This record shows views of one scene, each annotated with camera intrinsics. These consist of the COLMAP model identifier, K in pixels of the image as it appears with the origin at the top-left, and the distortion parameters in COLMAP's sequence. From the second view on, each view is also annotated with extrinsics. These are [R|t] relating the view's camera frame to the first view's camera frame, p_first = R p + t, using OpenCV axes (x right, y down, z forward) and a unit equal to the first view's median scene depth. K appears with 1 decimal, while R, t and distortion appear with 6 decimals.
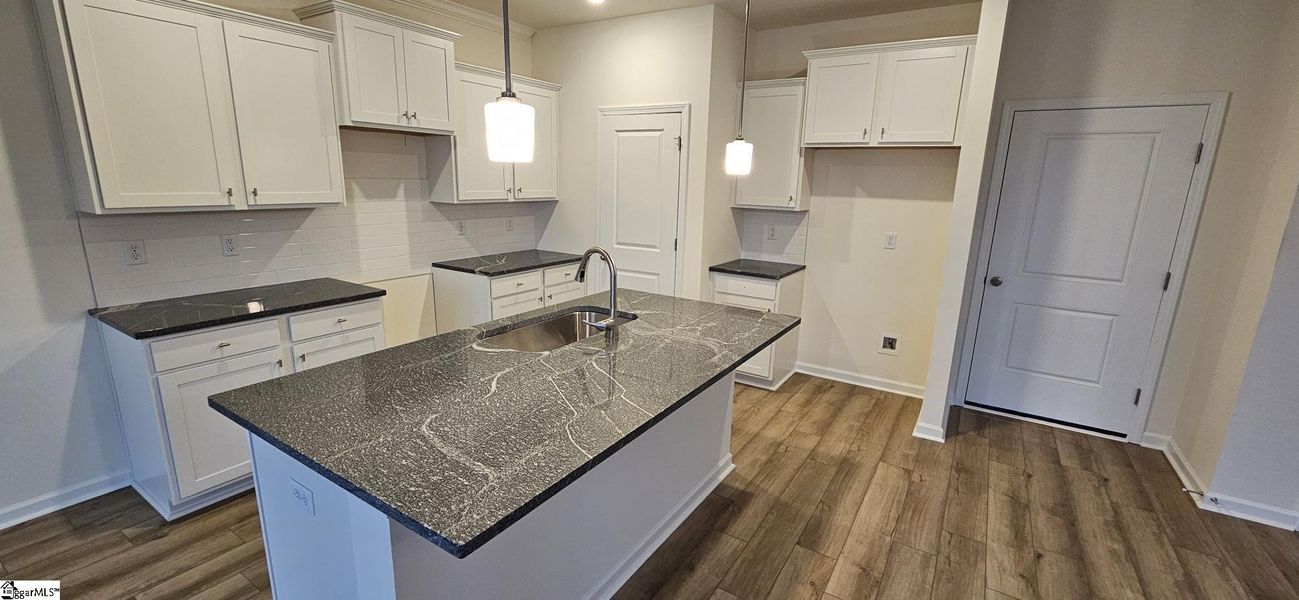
lens RADIAL K [[539.9, 0, 643.8], [0, 539.9, 302.0], [0, 0, 1]] dist [0.000083, 0.000698]
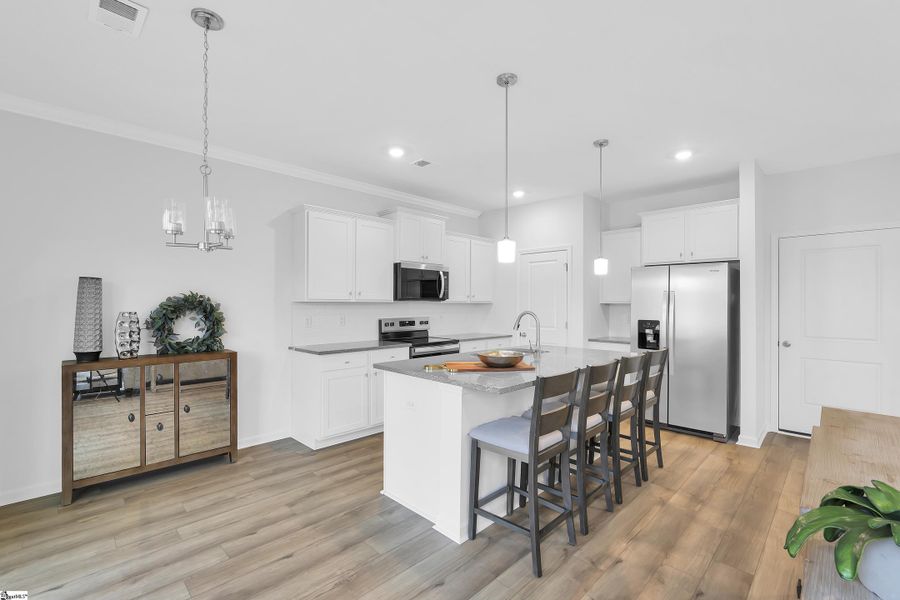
lens RADIAL K [[393.2, 0, 451.3], [0, 393.2, 301.9], [0, 0, 1]] dist [-0.000065, 0.000125]
pose [[0.978233, -0.022604, -0.206273, -0.049045], [-0.025462, 0.973462, -0.227426, 0.149440], [0.205940, 0.227728, 0.951698, -0.336912]]
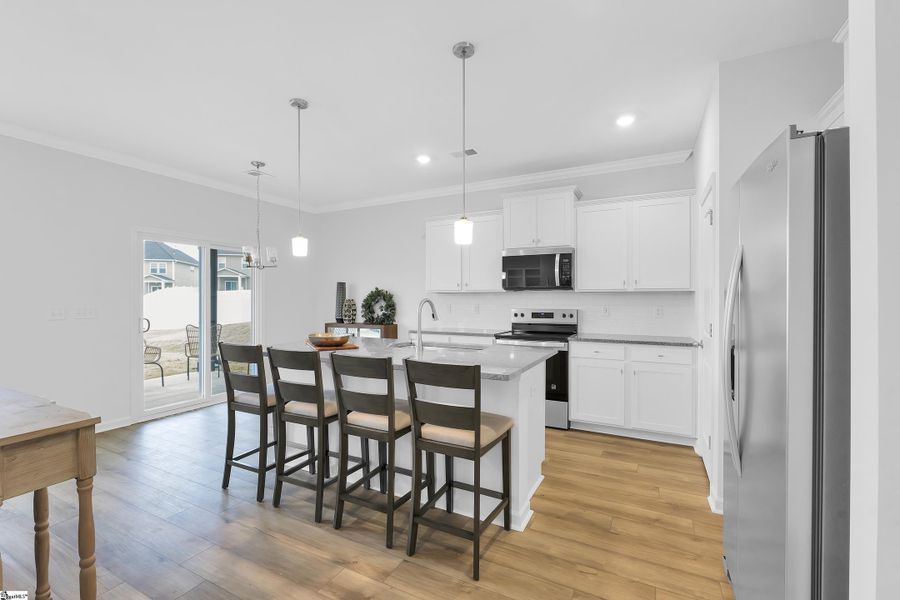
lens RADIAL K [[393.2, 0, 450.6], [0, 393.2, 298.4], [0, 0, 1]] dist [-0.000065, 0.000125]
pose [[0.091036, -0.024798, -0.995539, 0.864733], [-0.218524, 0.974827, -0.044265, -0.047367], [0.971576, 0.221579, 0.083325, 0.707659]]
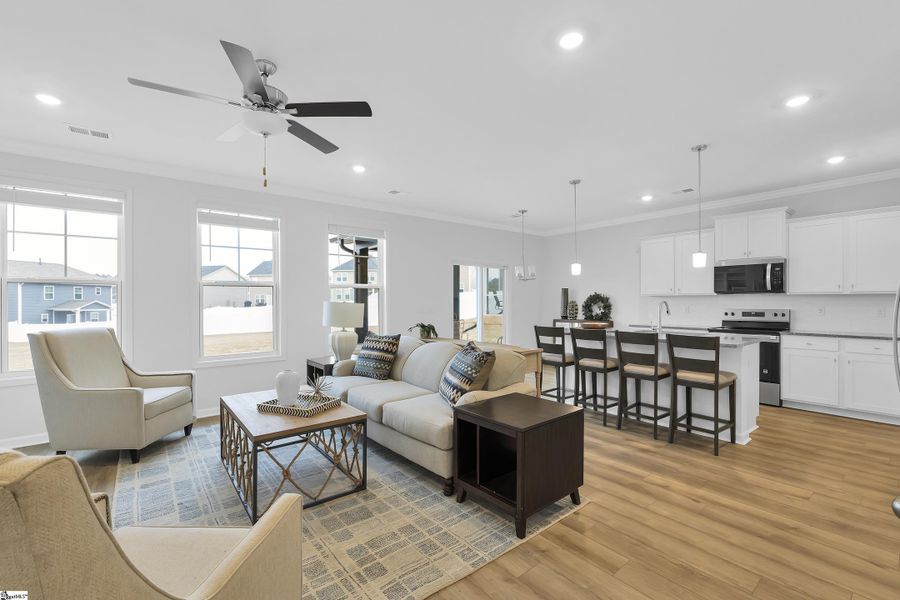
lens RADIAL K [[393.2, 0, 453.3], [0, 393.2, 301.5], [0, 0, 1]] dist [-0.000065, 0.000125]
pose [[-0.306906, -0.021828, -0.951489, 1.513166], [-0.215767, 0.975302, 0.047222, 0.023998], [0.926959, 0.219792, -0.304036, 0.458407]]
